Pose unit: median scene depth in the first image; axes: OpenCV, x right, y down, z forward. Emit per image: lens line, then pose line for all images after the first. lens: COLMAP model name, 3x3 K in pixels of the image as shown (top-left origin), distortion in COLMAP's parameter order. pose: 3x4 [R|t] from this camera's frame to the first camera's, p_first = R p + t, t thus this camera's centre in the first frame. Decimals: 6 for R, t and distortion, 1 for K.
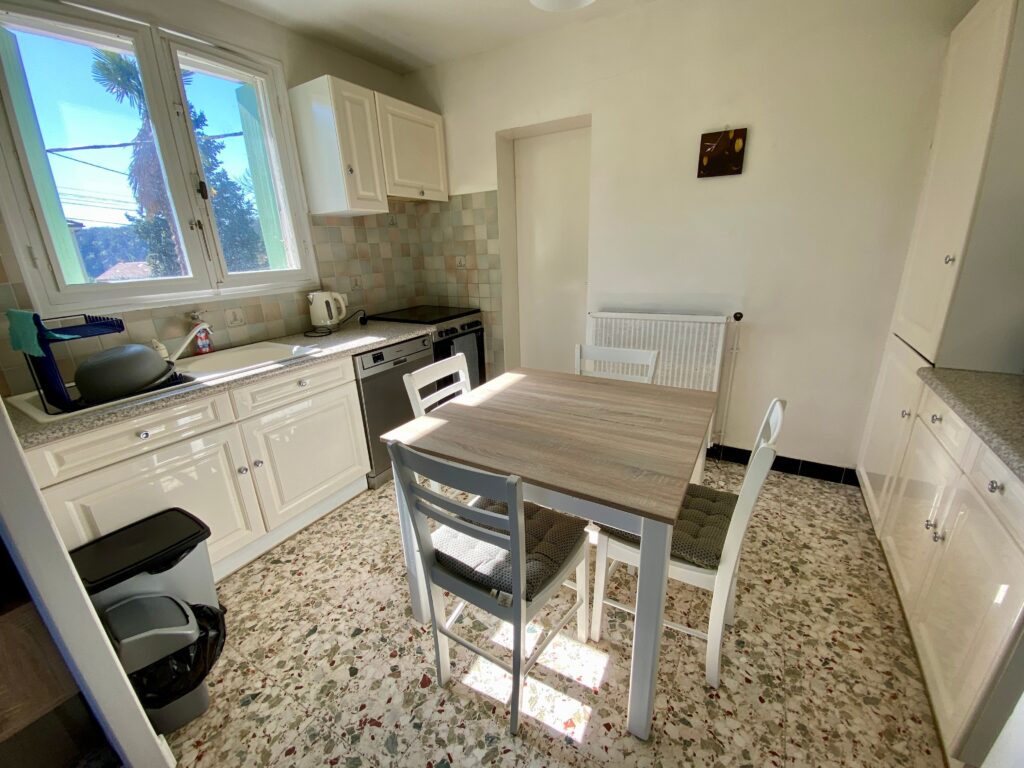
lens RADIAL K [[414.1, 0, 509.2], [0, 414.1, 386.0], [0, 0, 1]] dist [0.024154, -0.021035]
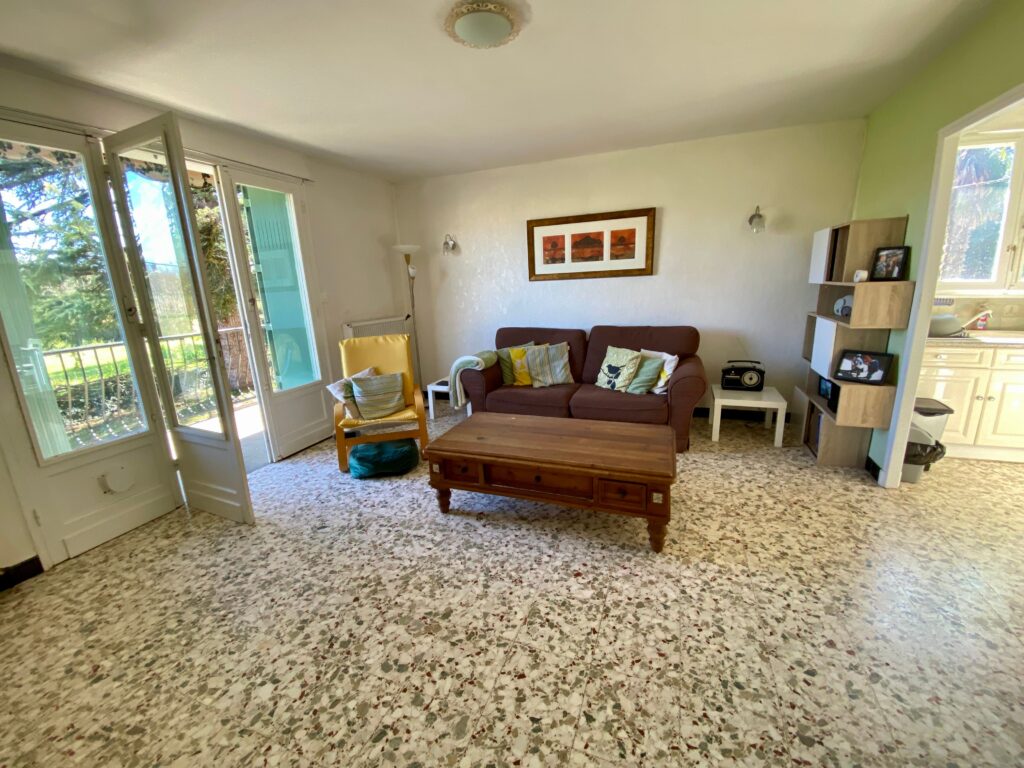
lens RADIAL K [[414.1, 0, 509.2], [0, 414.1, 386.0], [0, 0, 1]] dist [0.024154, -0.021035]
pose [[0.164637, 0.266634, -0.949632, 0.503190], [-0.279432, 0.935935, 0.214344, 0.283525], [0.945945, 0.230068, 0.228596, -0.975329]]
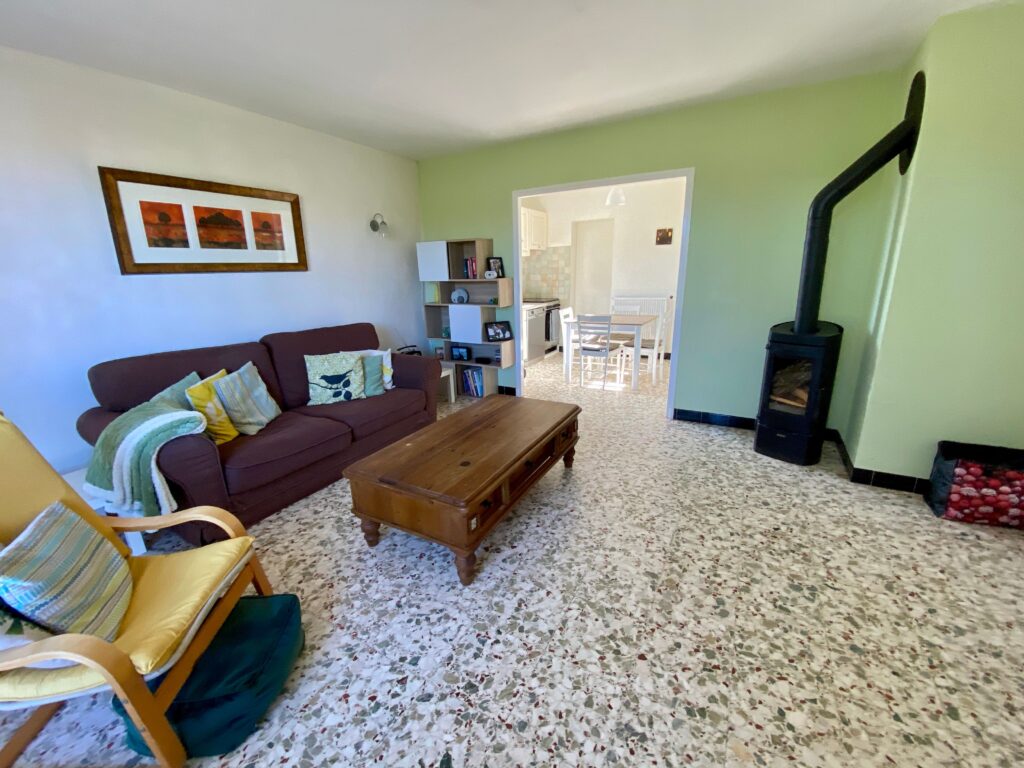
lens RADIAL K [[414.1, 0, 509.2], [0, 414.1, 386.0], [0, 0, 1]] dist [0.024154, -0.021035]
pose [[0.999716, 0.005235, 0.023228, -0.594492], [-0.004025, 0.998647, -0.051847, 0.595221], [-0.023468, 0.051739, 0.998385, -1.750634]]
